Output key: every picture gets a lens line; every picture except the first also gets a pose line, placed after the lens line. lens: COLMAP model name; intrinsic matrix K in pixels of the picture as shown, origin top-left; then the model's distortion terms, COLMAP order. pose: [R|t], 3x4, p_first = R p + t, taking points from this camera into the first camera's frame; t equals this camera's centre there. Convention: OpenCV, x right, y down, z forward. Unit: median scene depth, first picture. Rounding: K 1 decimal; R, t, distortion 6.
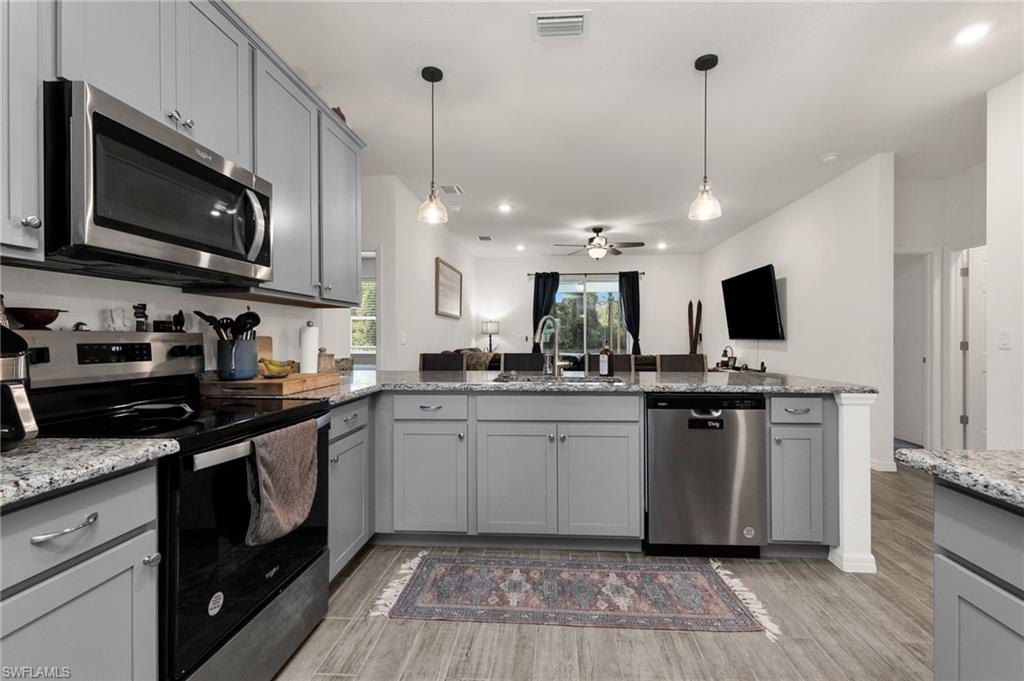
lens RADIAL K [[447.5, 0, 521.1], [0, 447.5, 338.2], [0, 0, 1]] dist [0.008994, 0.001263]
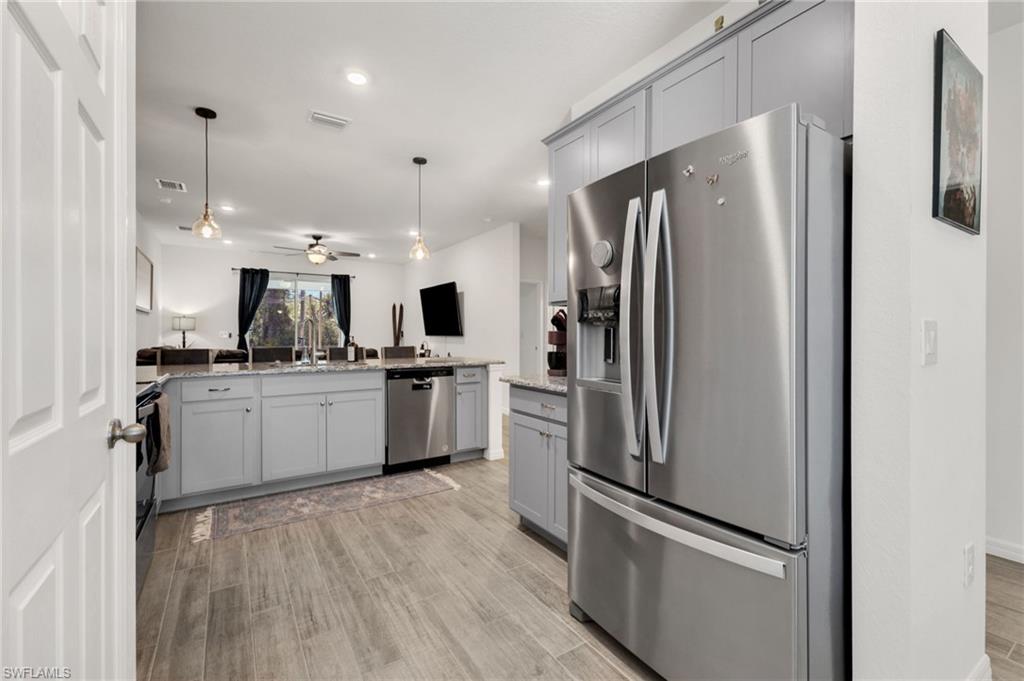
lens RADIAL K [[447.5, 0, 515.1], [0, 447.5, 336.0], [0, 0, 1]] dist [0.008994, 0.001263]
pose [[0.797785, -0.001387, 0.602941, -0.301632], [-0.000185, 0.999997, 0.002544, -0.000015], [-0.602942, -0.002141, 0.797782, -0.510331]]
